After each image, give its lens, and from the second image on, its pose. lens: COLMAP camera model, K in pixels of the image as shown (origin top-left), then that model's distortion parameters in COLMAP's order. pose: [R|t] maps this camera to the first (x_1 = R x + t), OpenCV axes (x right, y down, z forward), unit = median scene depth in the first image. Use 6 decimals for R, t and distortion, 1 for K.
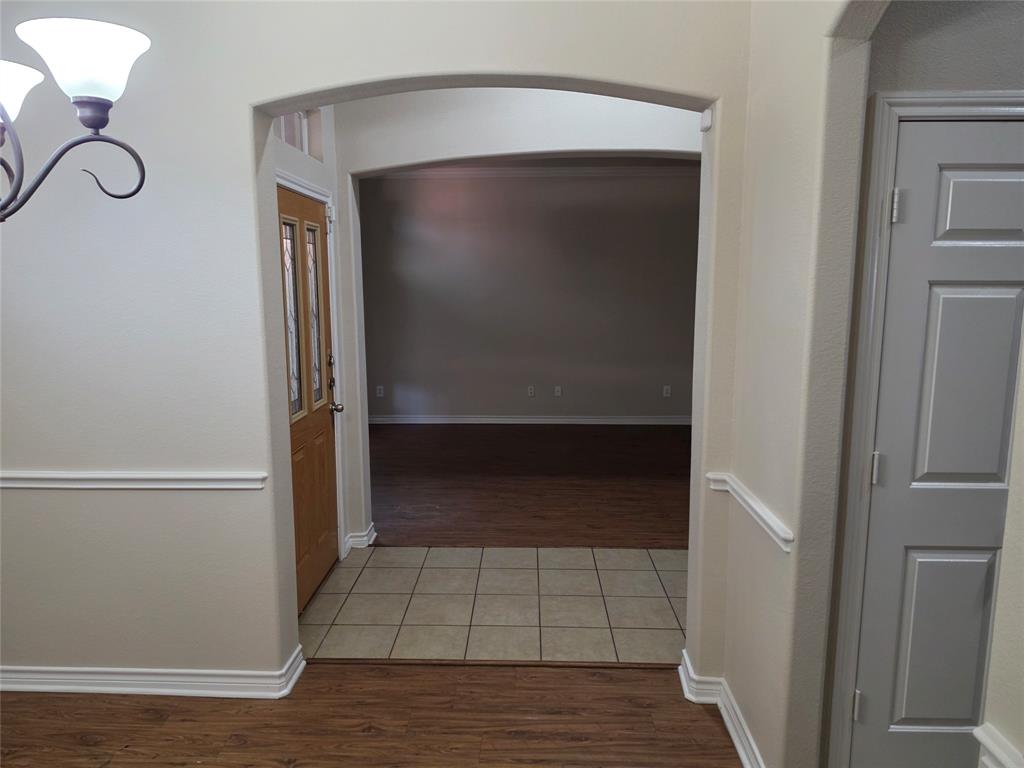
lens RADIAL K [[706.3, 0, 512.0], [0, 706.3, 384.0], [0, 0, 1]] dist [0.039073, -0.040970]
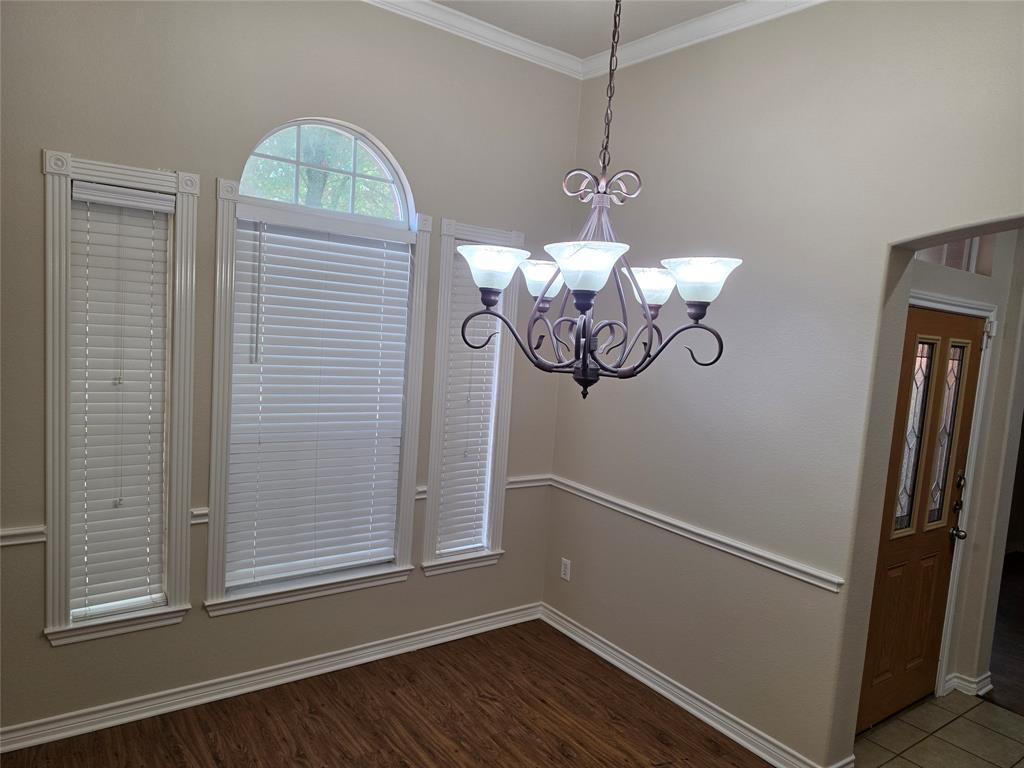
lens RADIAL K [[706.3, 0, 512.0], [0, 706.3, 384.0], [0, 0, 1]] dist [0.039073, -0.040970]
pose [[0.600518, 0.117748, -0.790894, 0.134242], [-0.188944, 0.981984, 0.002734, -0.058353], [0.776967, 0.147793, 0.611947, -0.065802]]
